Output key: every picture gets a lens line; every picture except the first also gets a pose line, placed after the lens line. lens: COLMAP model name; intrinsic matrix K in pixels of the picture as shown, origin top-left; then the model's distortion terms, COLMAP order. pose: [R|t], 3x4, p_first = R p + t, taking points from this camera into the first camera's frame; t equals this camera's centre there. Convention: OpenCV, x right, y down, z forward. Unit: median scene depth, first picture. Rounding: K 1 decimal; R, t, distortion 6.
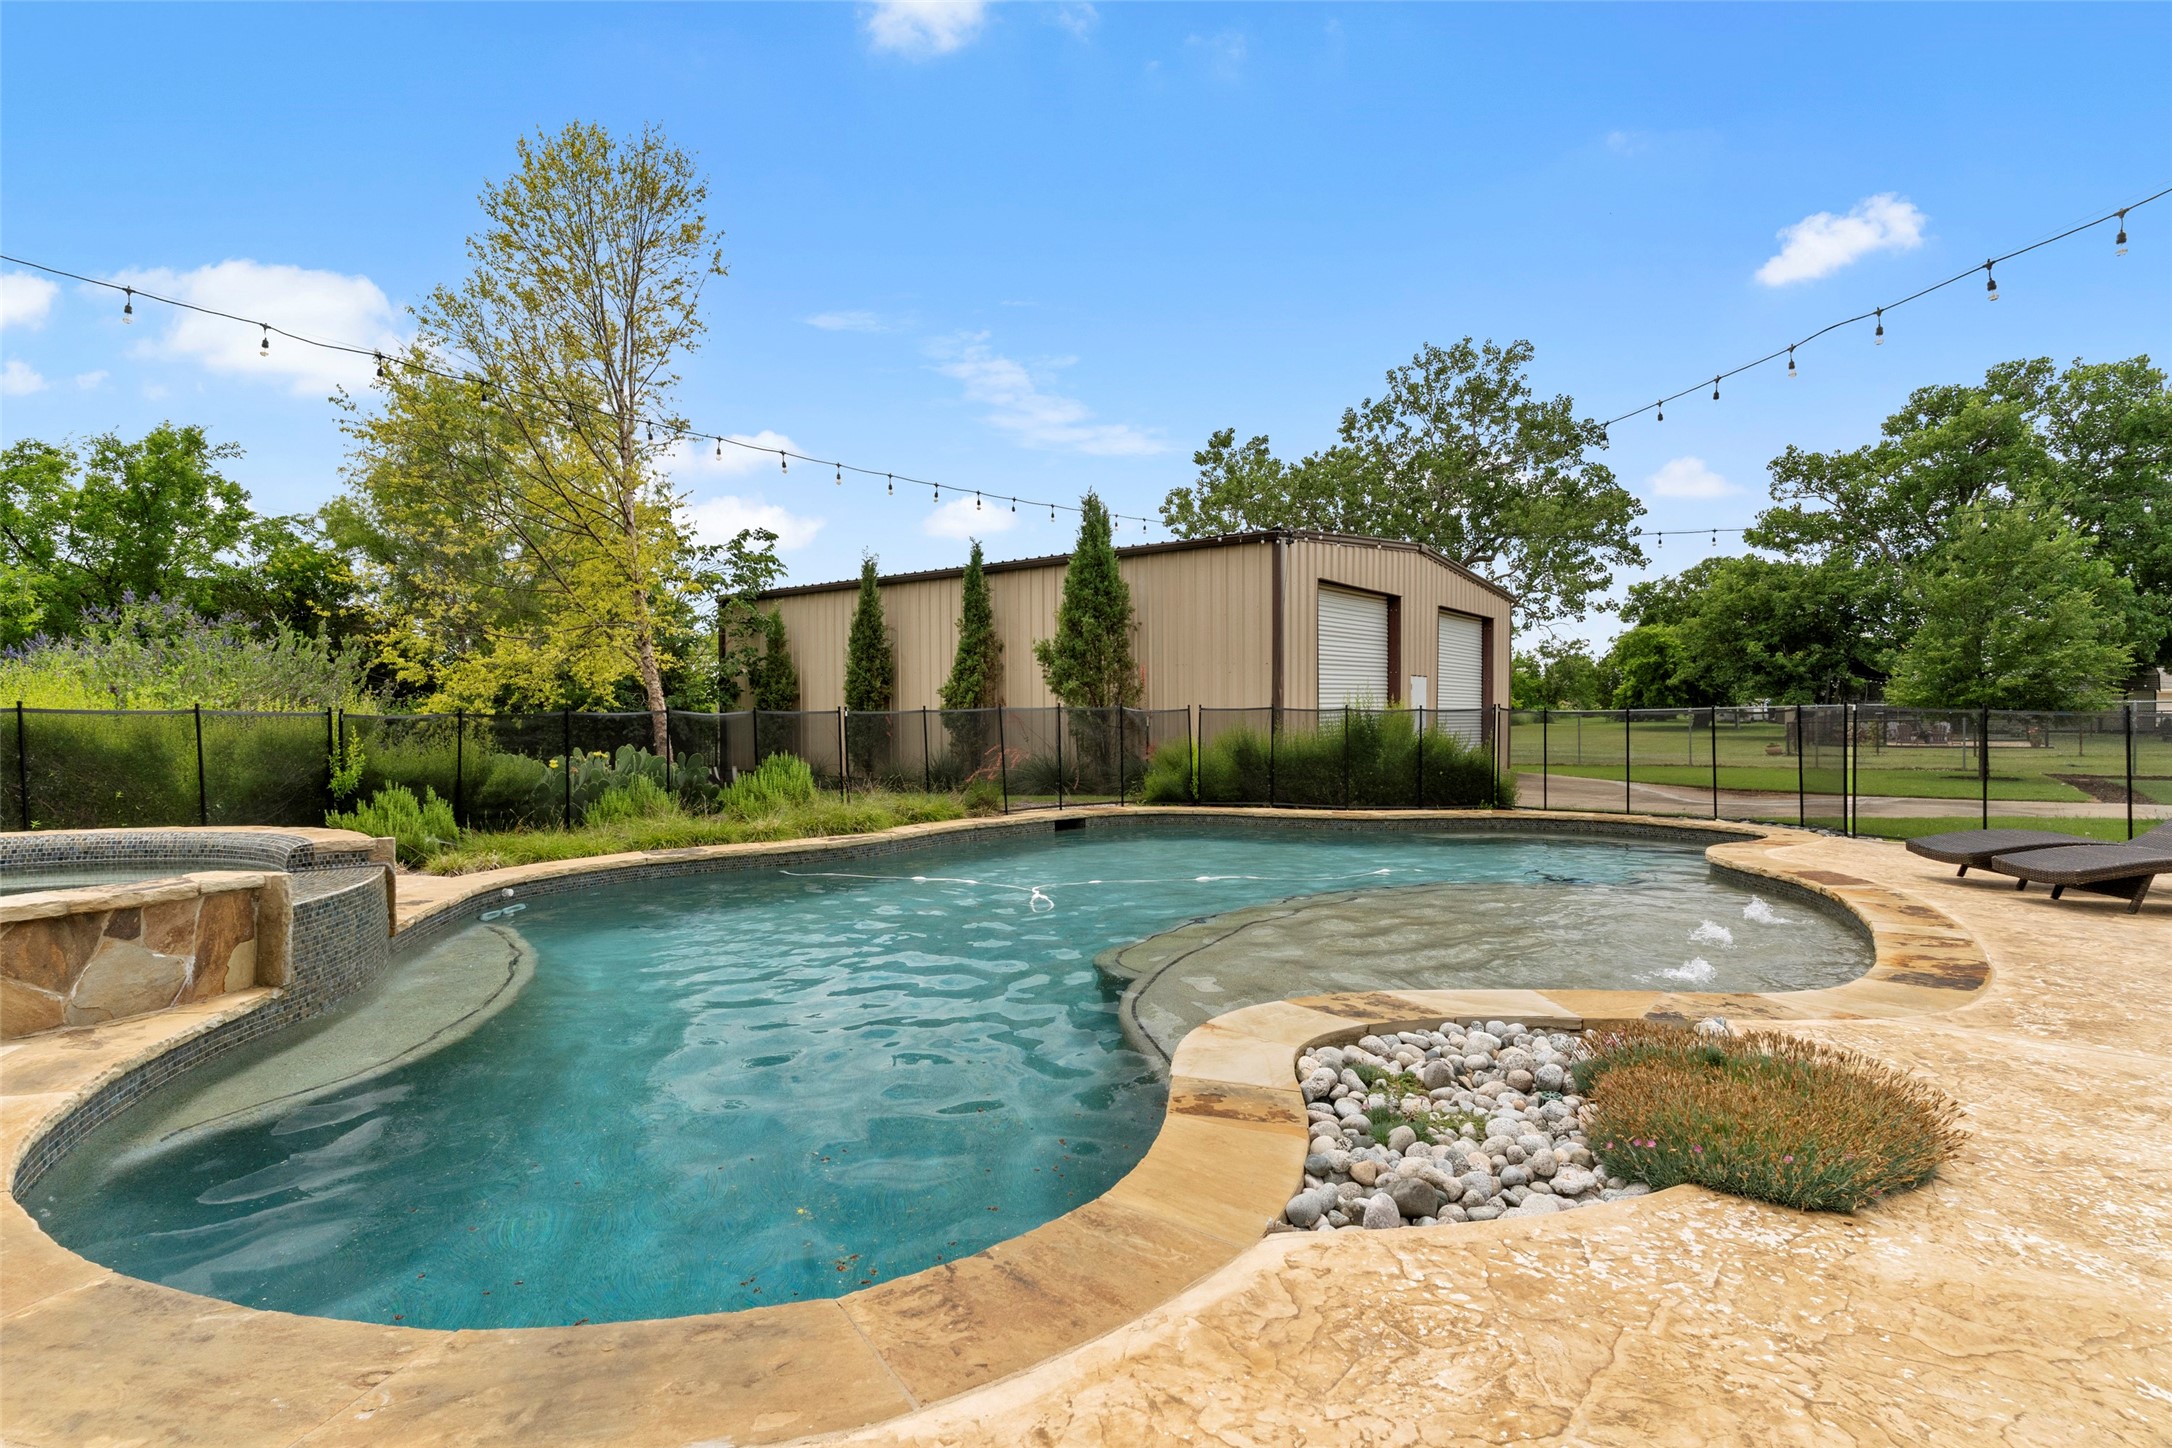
lens RADIAL K [[1046.4, 0, 1083.8], [0, 1046.4, 727.4], [0, 0, 1]] dist [0.000177, 0.000089]
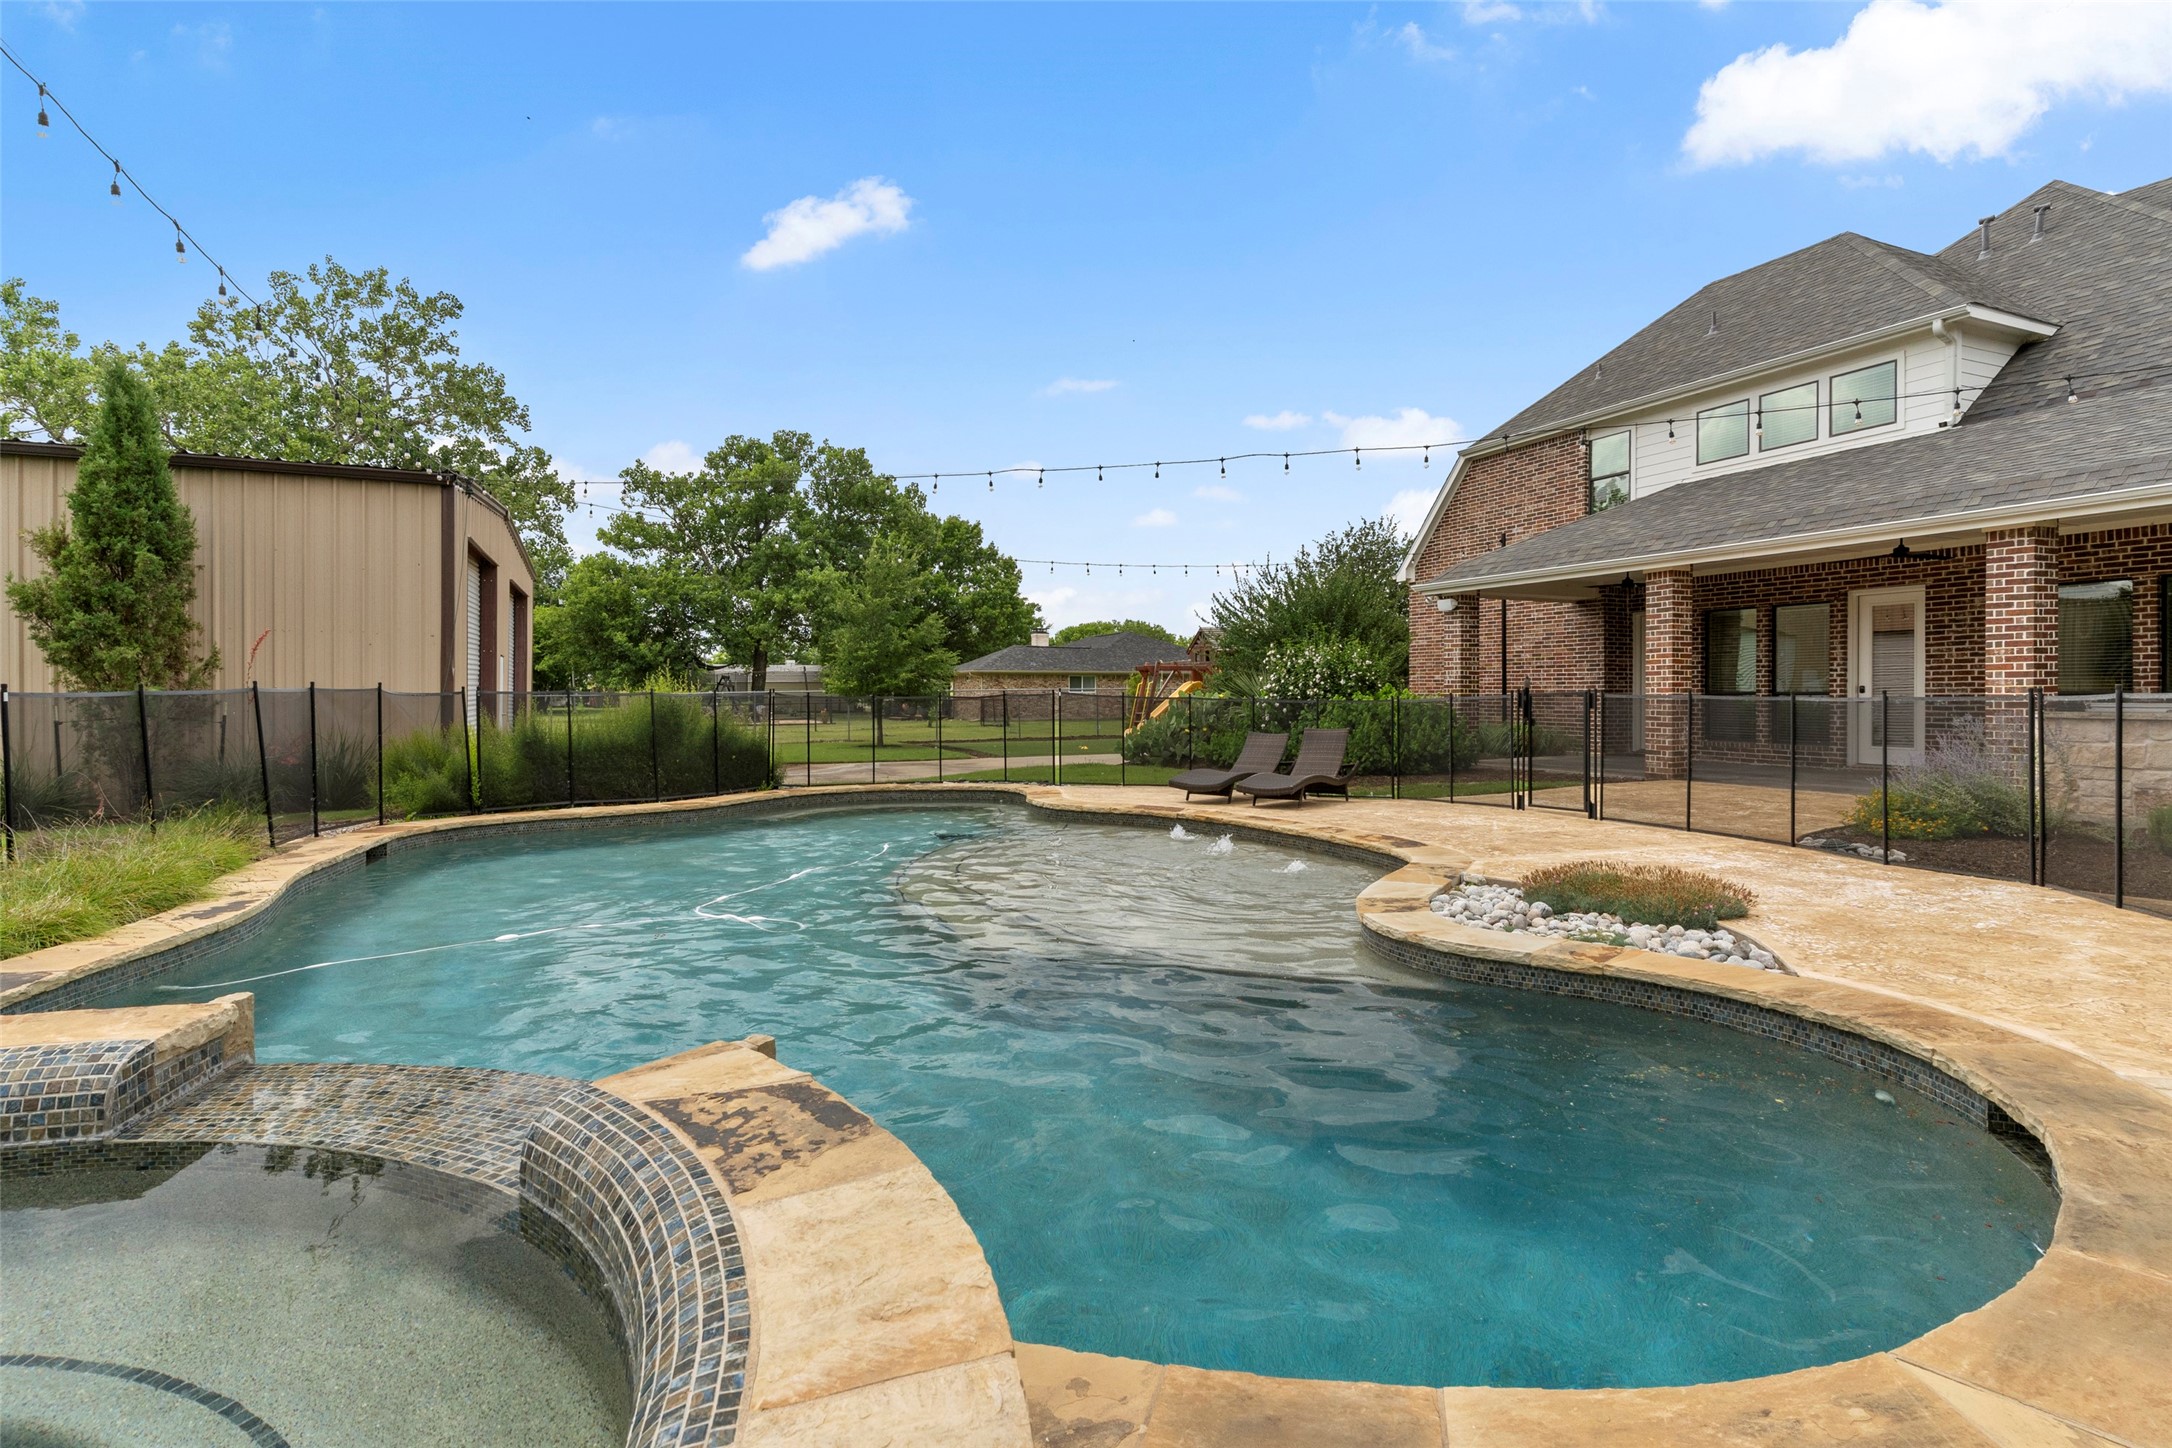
lens RADIAL K [[1046.4, 0, 1084.6], [0, 1046.4, 702.3], [0, 0, 1]] dist [0.000177, 0.000089]
pose [[0.476648, -0.001774, 0.879092, -0.096037], [0.009989, 0.999944, -0.003398, -0.000629], [-0.879037, 0.010401, 0.476639, 0.055164]]
